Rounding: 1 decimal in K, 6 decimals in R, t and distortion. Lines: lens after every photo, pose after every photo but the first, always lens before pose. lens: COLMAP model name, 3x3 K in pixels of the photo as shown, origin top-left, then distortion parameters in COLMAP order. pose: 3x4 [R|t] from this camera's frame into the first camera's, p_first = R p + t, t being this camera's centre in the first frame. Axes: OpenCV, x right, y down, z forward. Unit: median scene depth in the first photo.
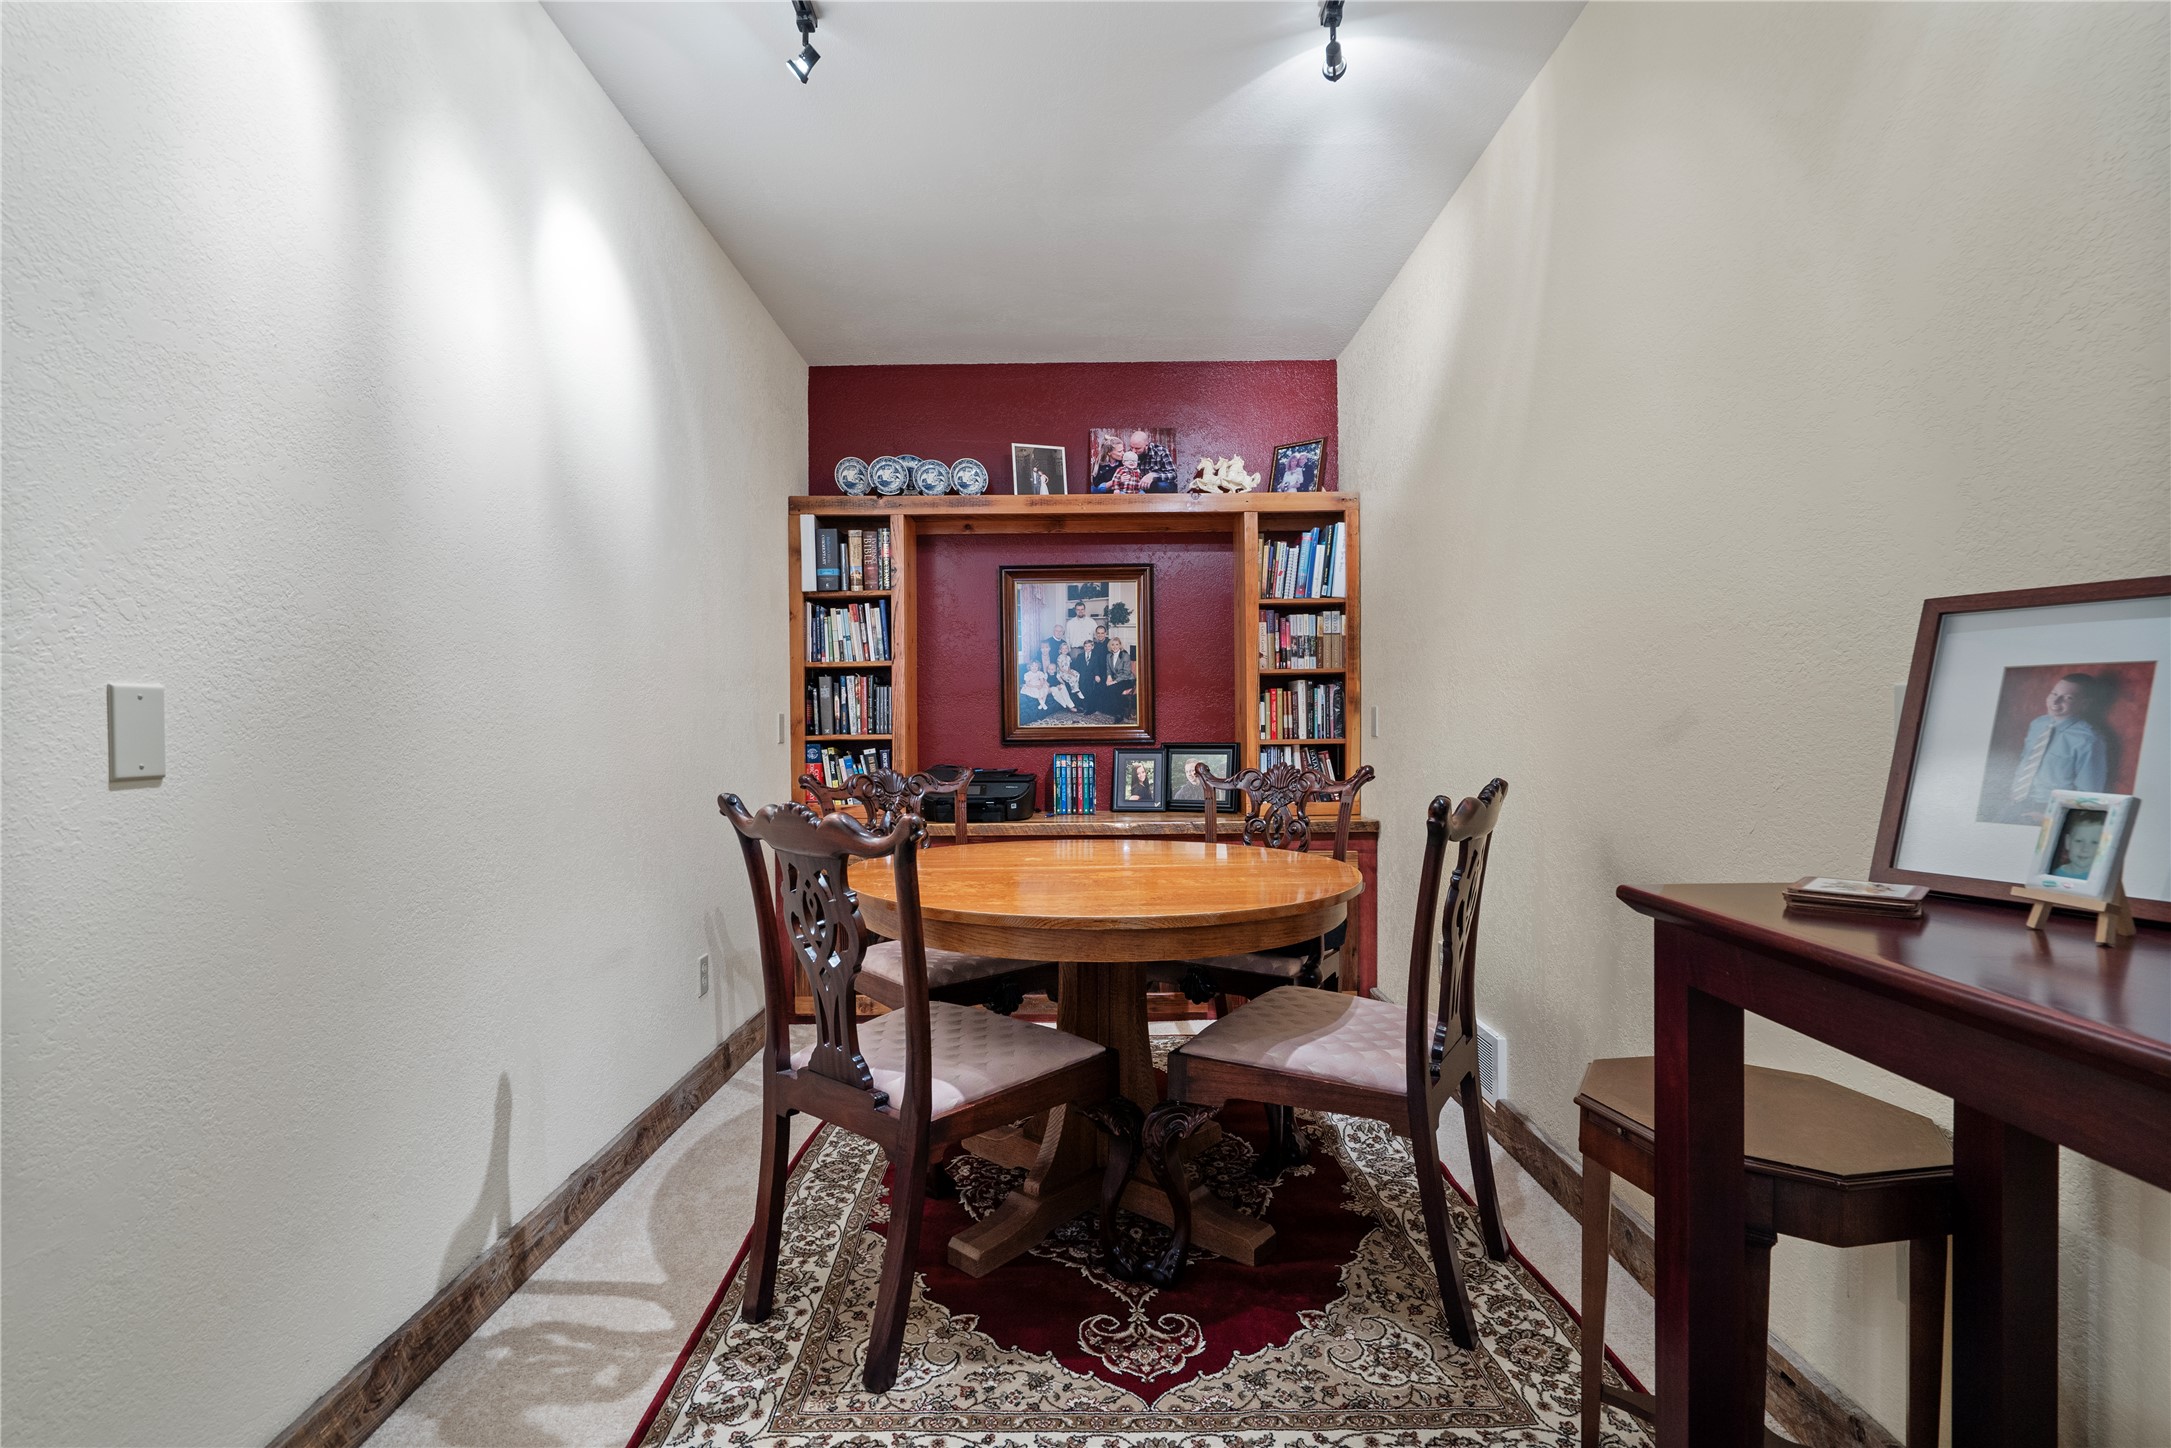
lens RADIAL K [[998.3, 0, 1085.0], [0, 998.3, 734.0], [0, 0, 1]] dist [-0.000928, 0.000944]
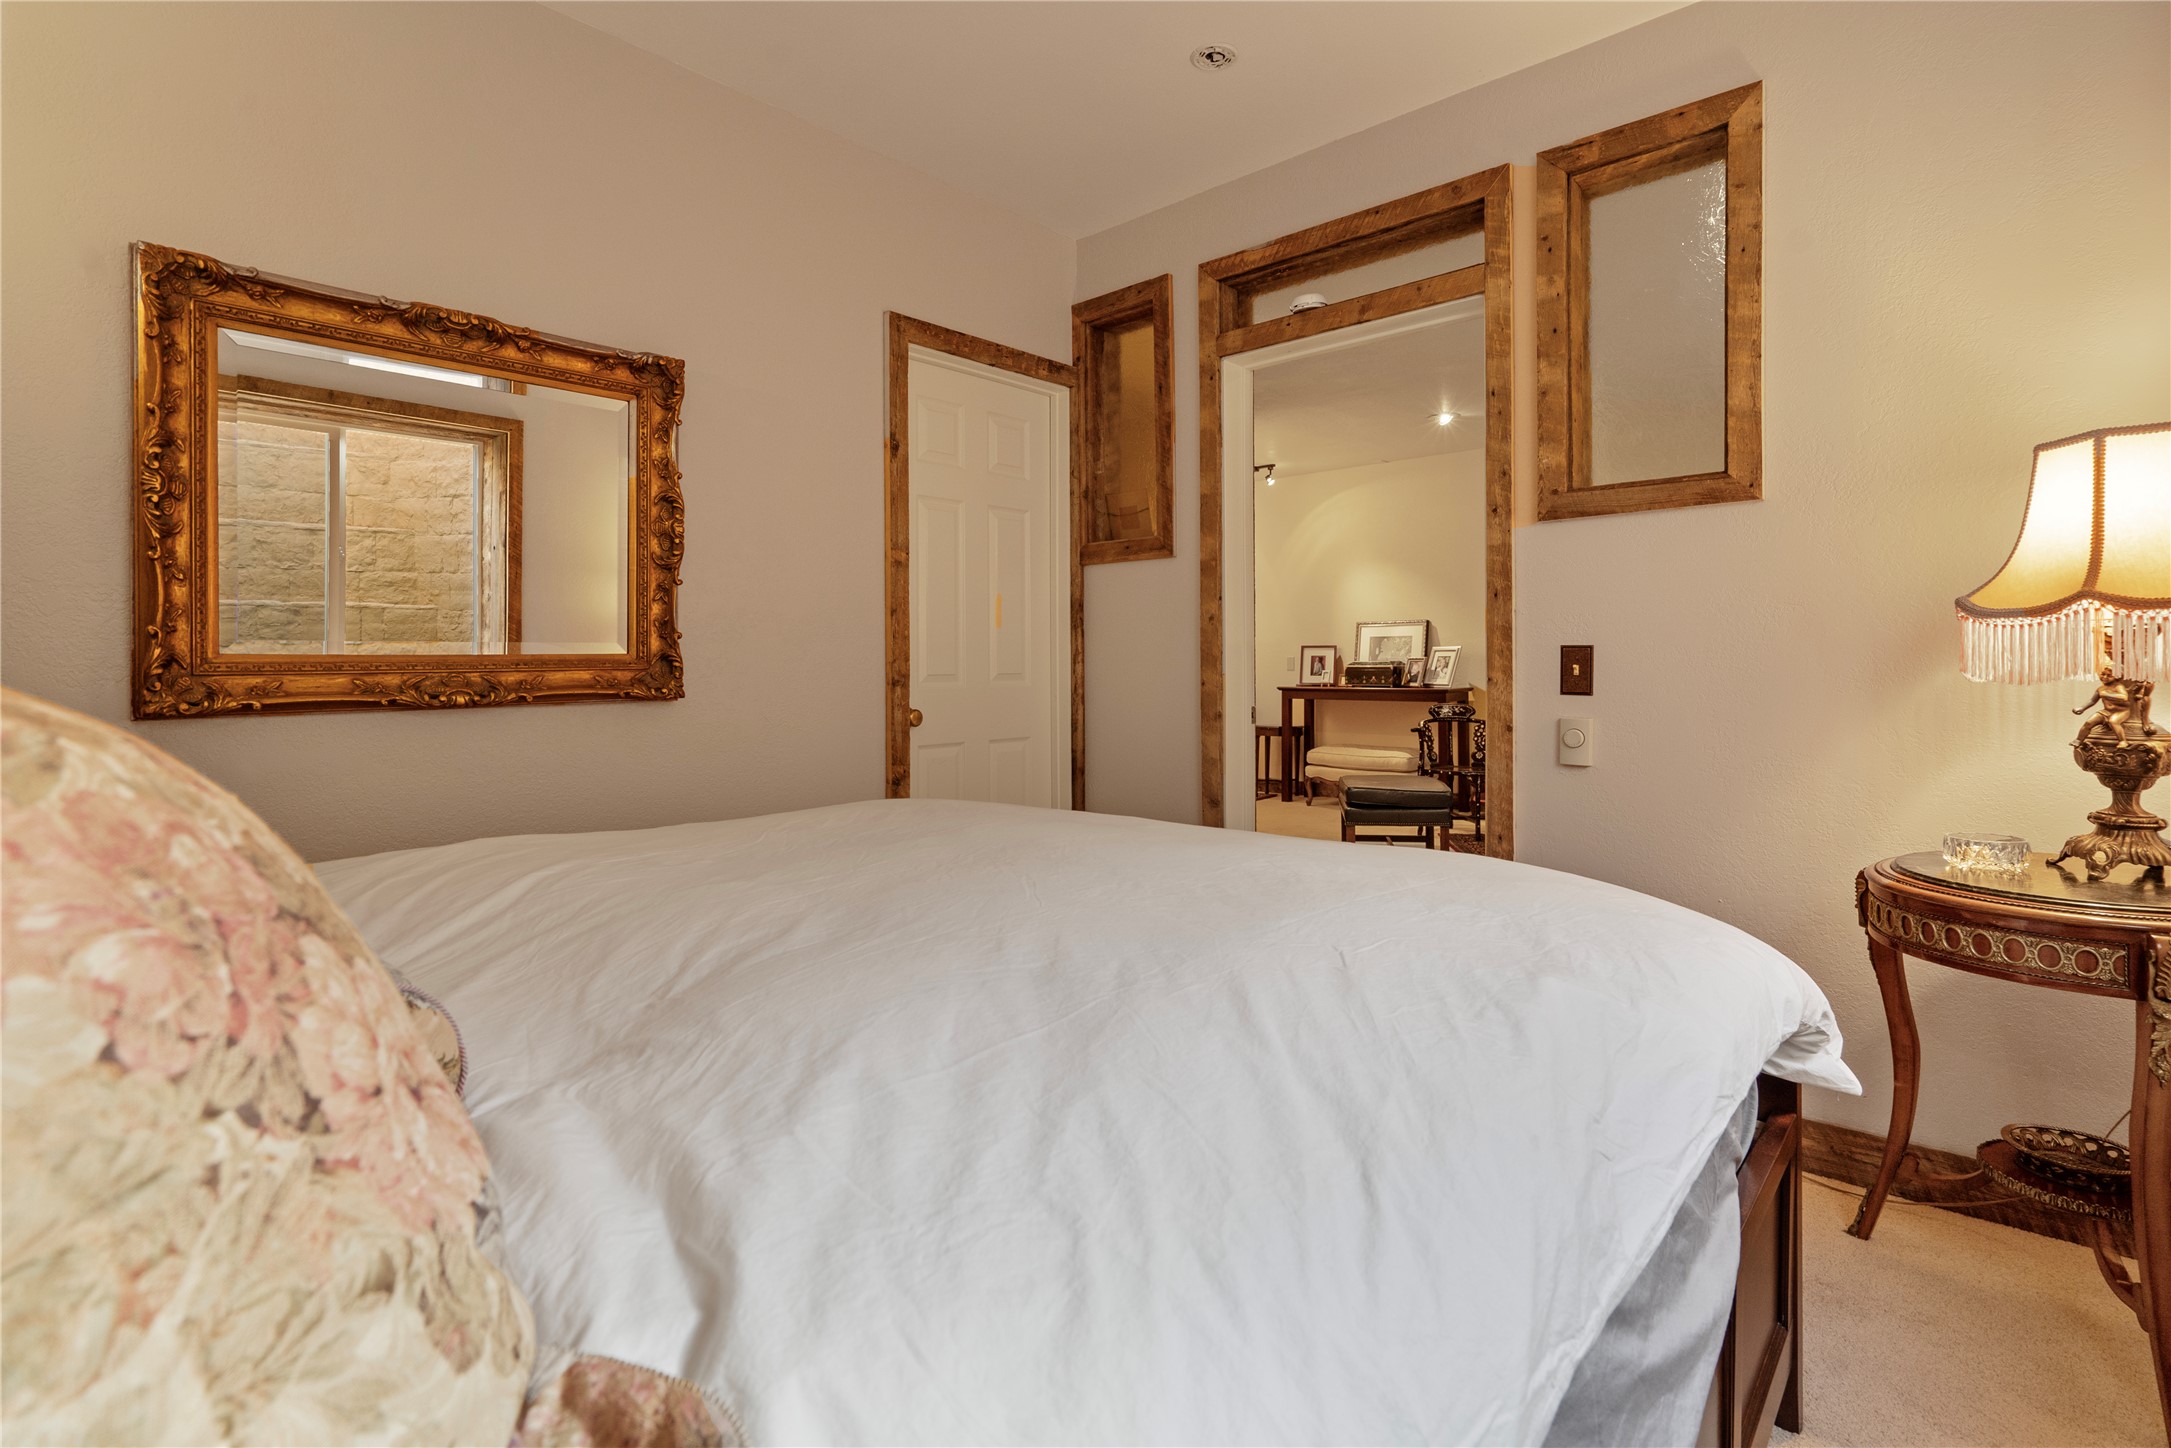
lens RADIAL K [[998.3, 0, 1083.0], [0, 998.3, 661.0], [0, 0, 1]] dist [-0.000928, 0.000944]
pose [[0.683250, 0.007915, 0.730141, -1.538790], [0.006213, 0.999842, -0.016653, 0.023277], [-0.730158, 0.015915, 0.683093, -0.773655]]
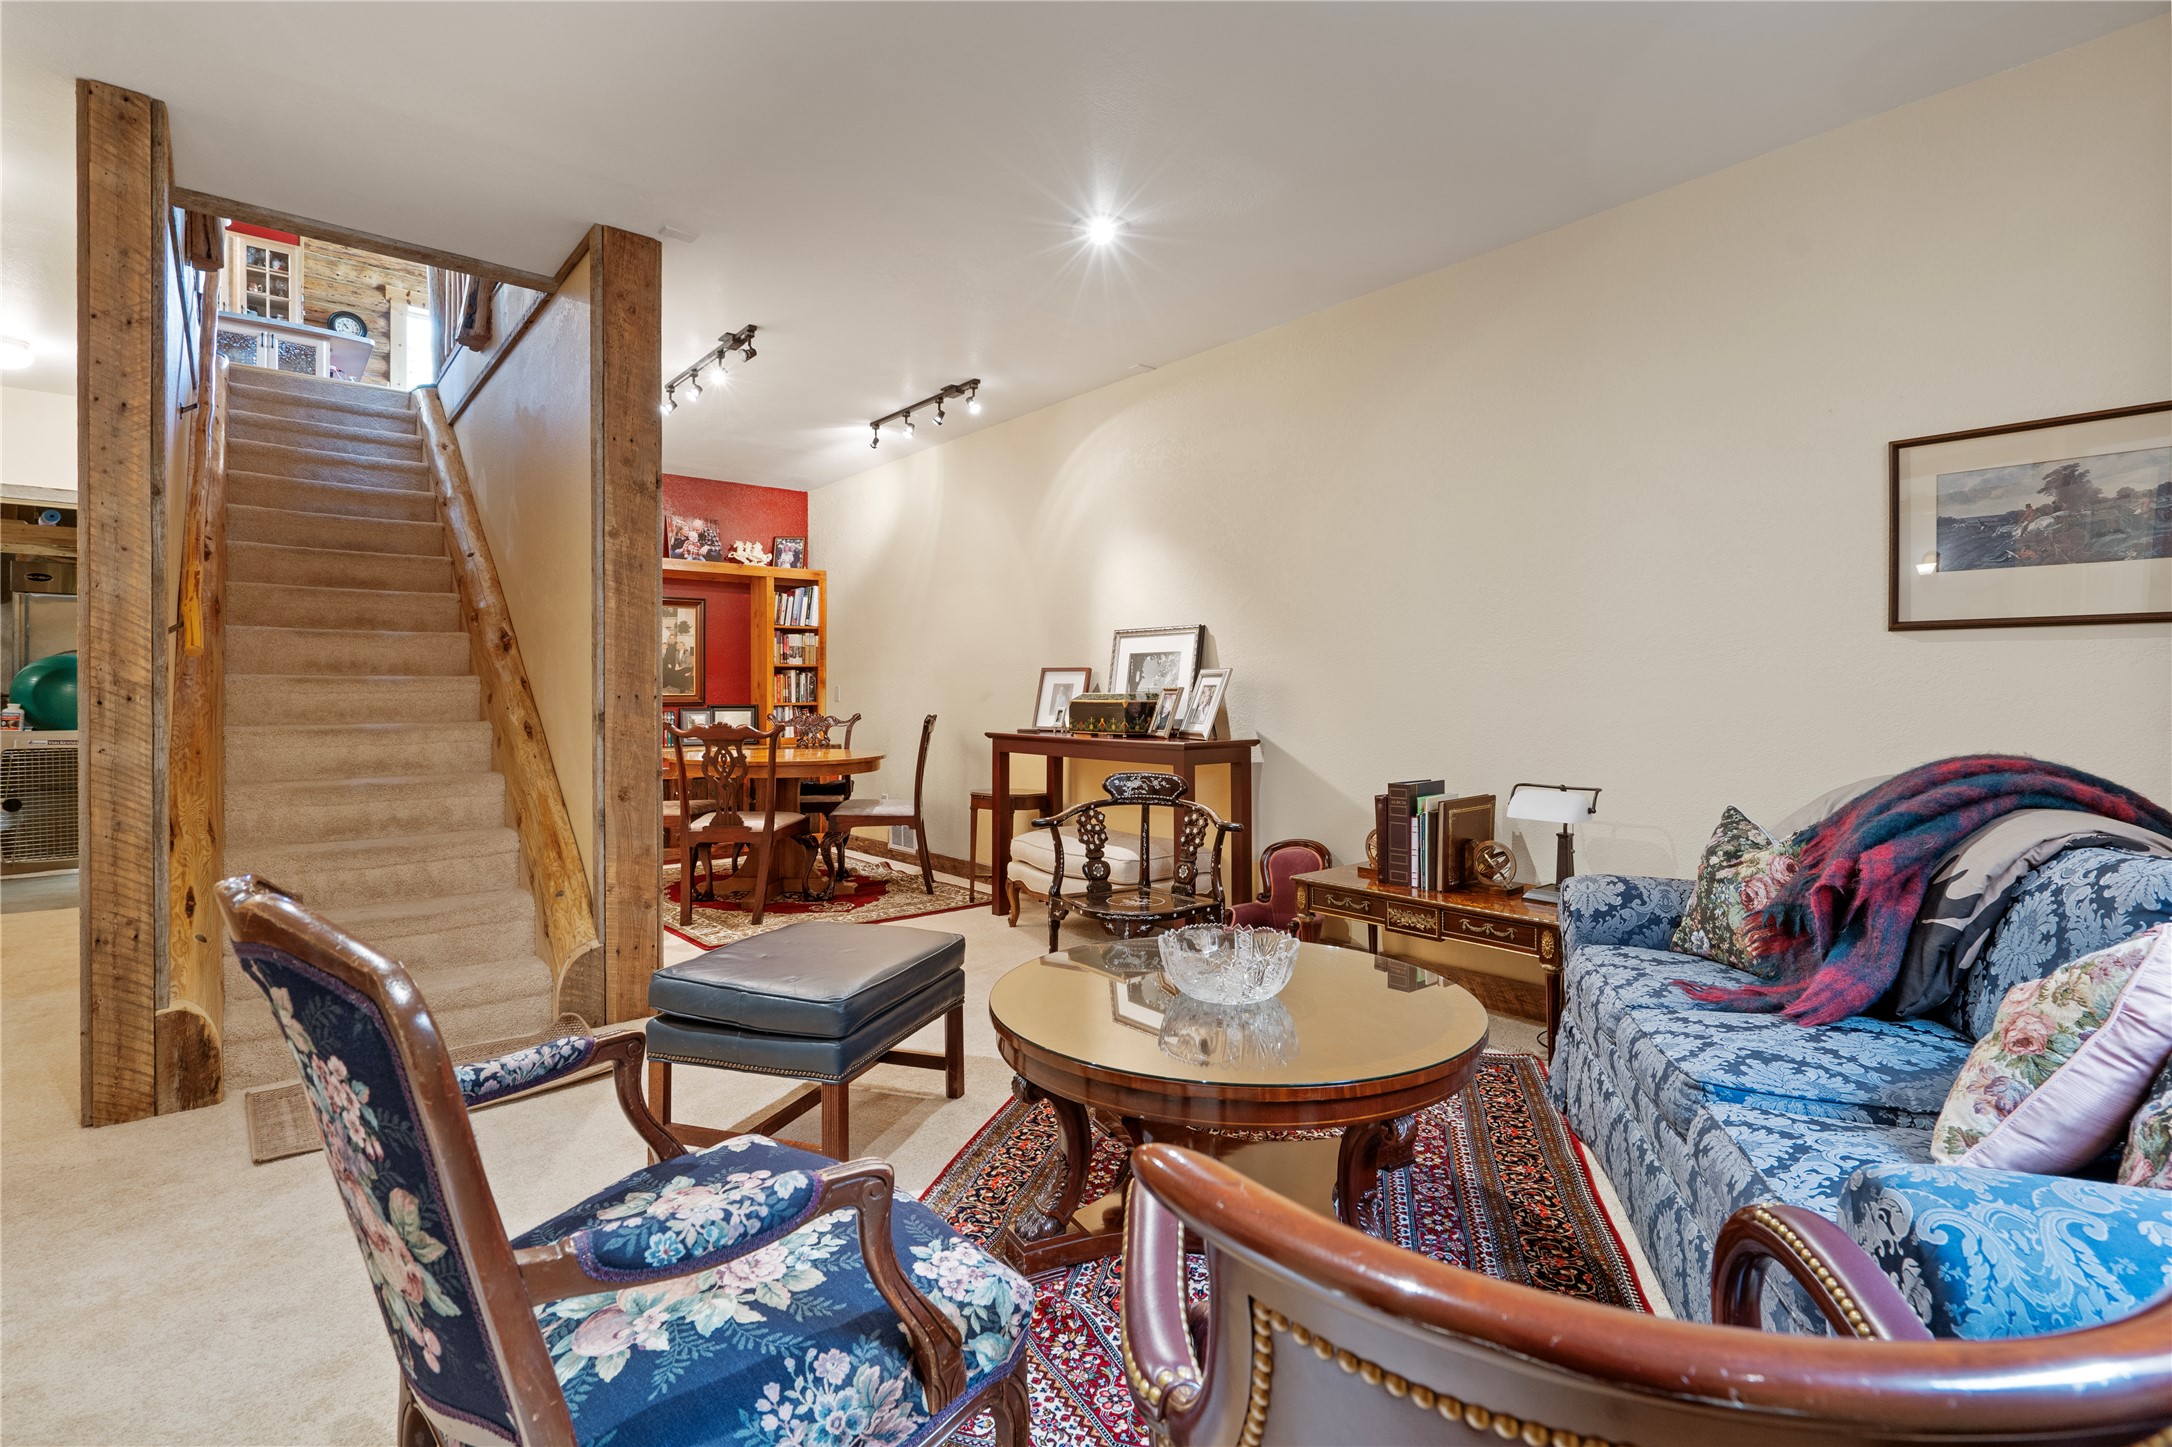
lens RADIAL K [[998.7, 0, 1096.9], [0, 998.7, 690.5], [0, 0, 1]] dist [-0.000928, 0.000944]
pose [[0.760535, 0.008661, 0.649239, -0.548277], [0.000655, 0.999900, -0.014107, 0.009236], [-0.649296, 0.011155, 0.760454, -0.748019]]
